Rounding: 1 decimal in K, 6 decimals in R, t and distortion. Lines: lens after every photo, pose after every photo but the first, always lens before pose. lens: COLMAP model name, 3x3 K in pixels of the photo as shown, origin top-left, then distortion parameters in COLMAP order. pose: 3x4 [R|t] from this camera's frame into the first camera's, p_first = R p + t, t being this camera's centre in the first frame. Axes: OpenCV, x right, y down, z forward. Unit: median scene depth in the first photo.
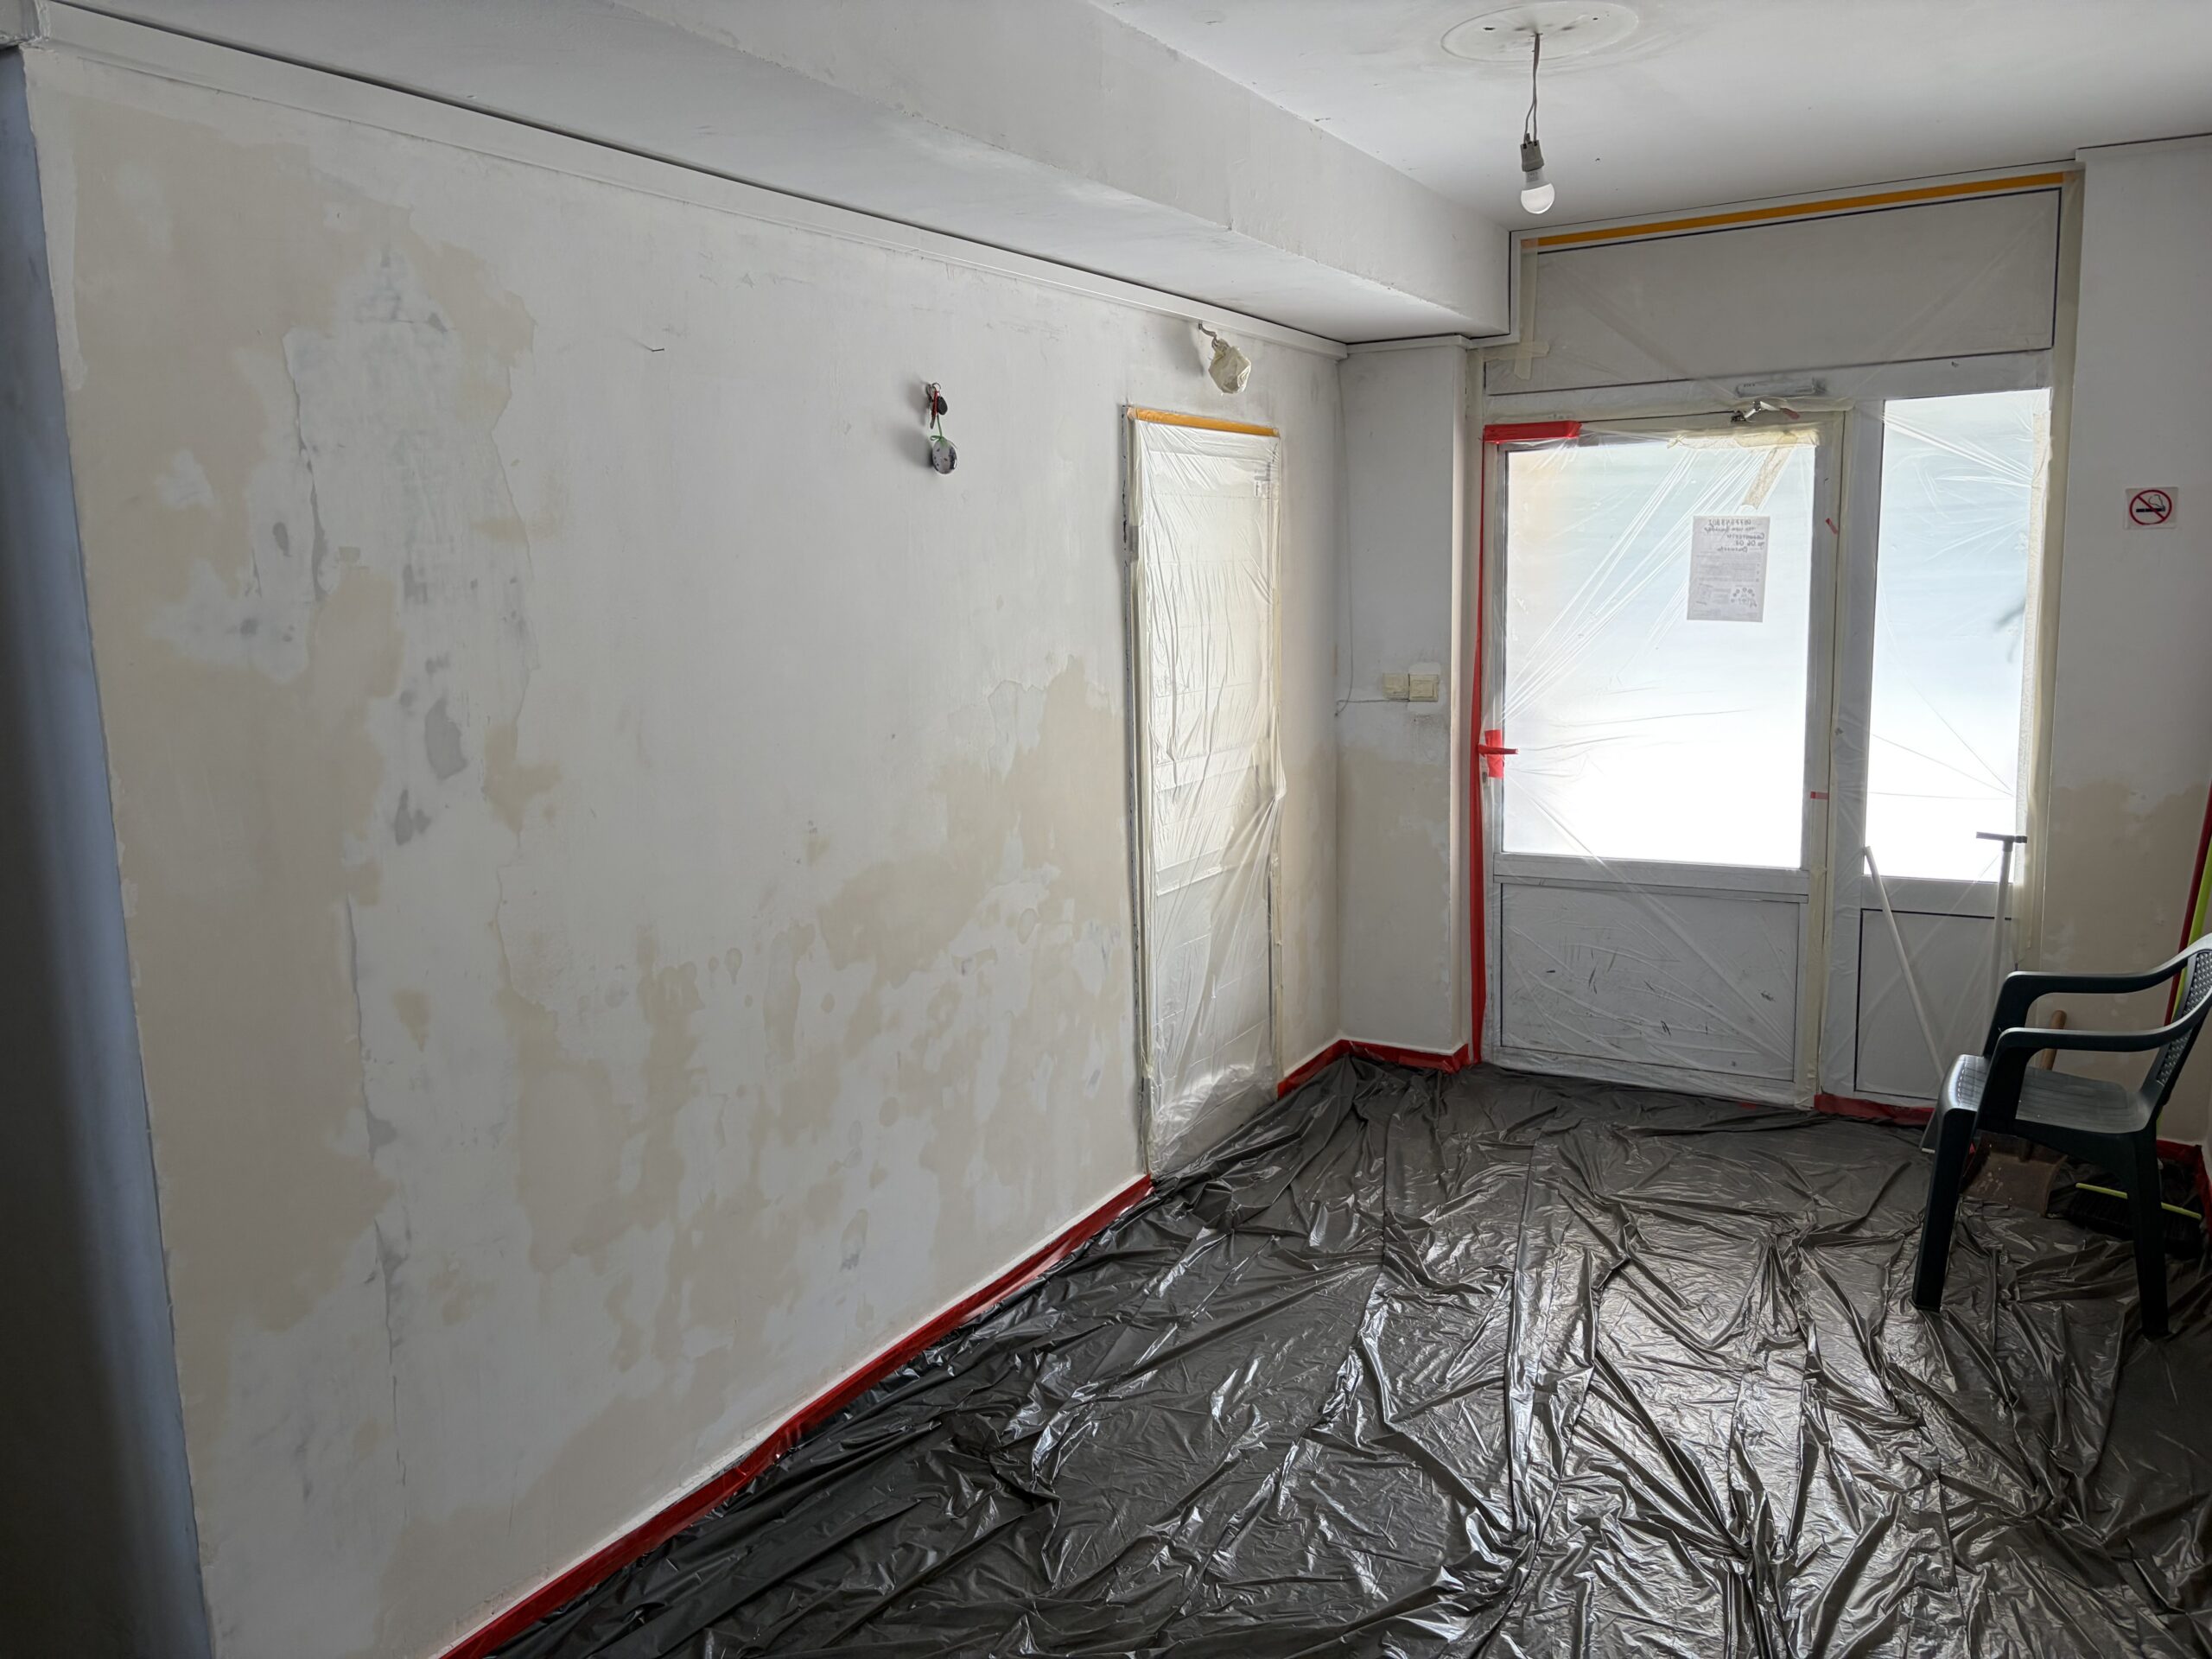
lens RADIAL K [[1672.9, 0, 1107.0], [0, 1672.9, 796.8], [0, 0, 1]] dist [0.034195, -0.045254]
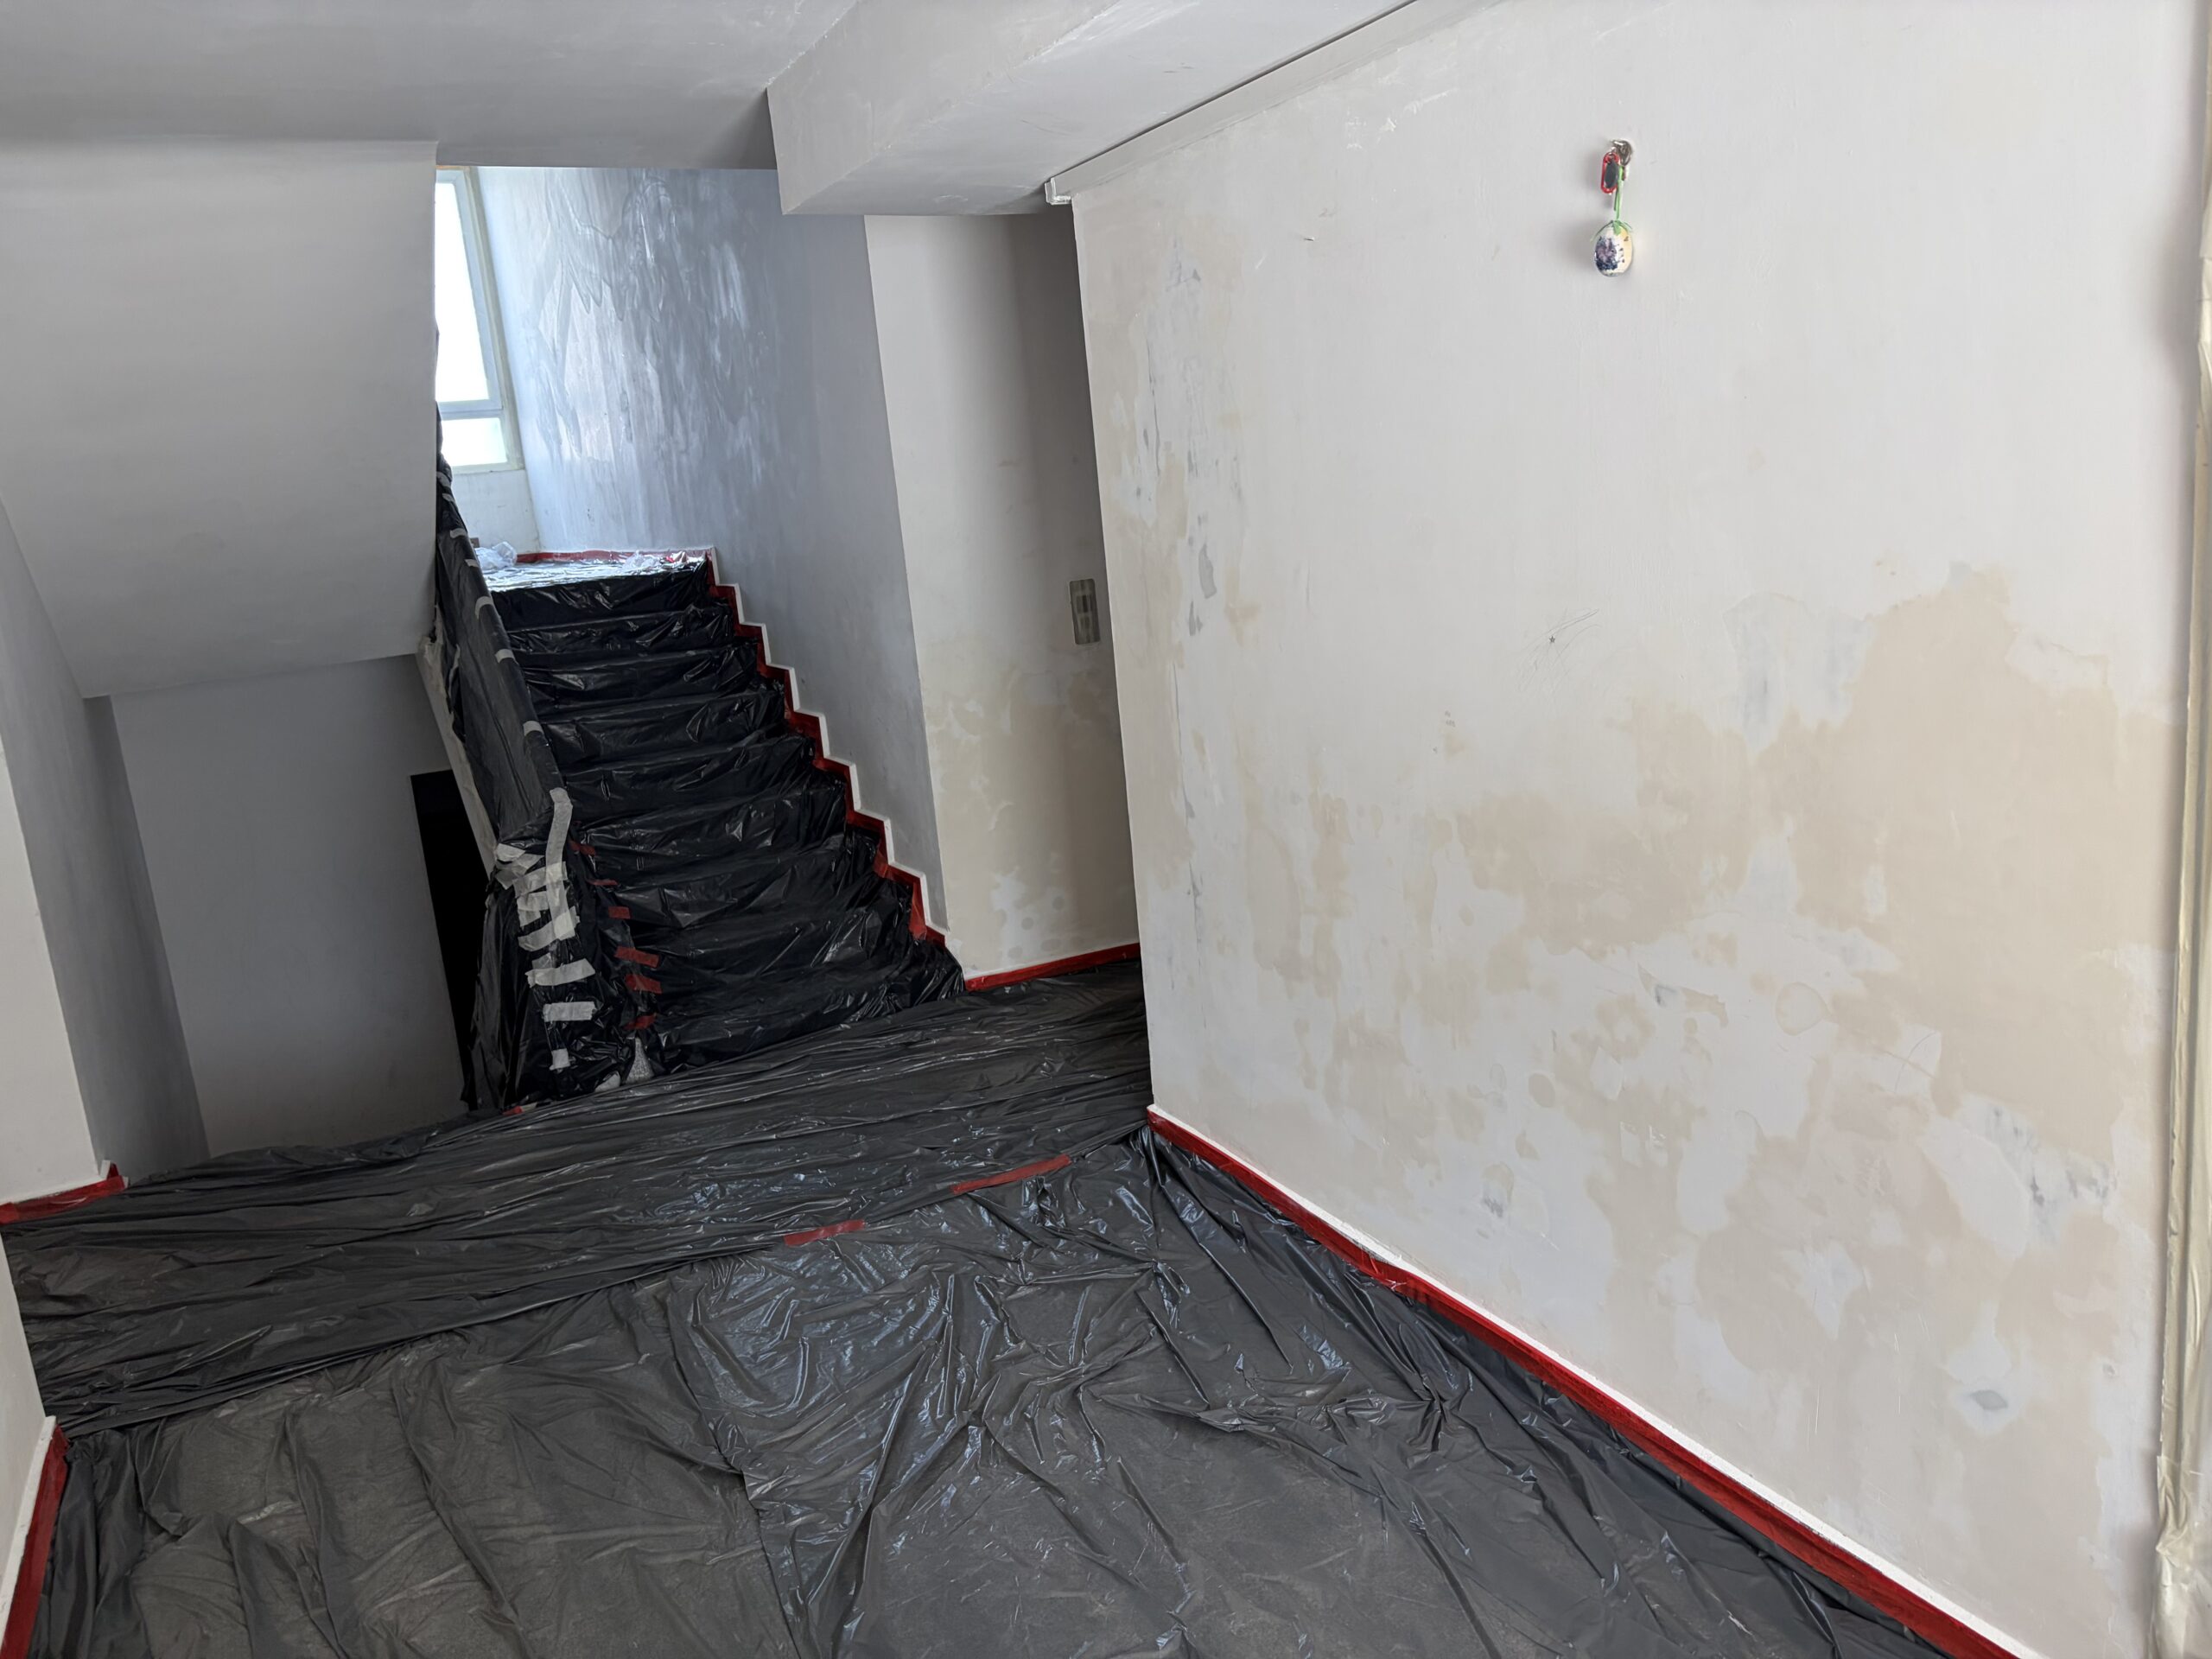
lens RADIAL K [[1672.9, 0, 1099.5], [0, 1672.9, 815.4], [0, 0, 1]] dist [0.034195, -0.045254]
pose [[-0.562247, 0.245122, -0.789806, 0.741947], [0.002607, 0.955581, 0.294716, -0.224945], [0.826965, 0.163644, -0.537912, 1.503414]]
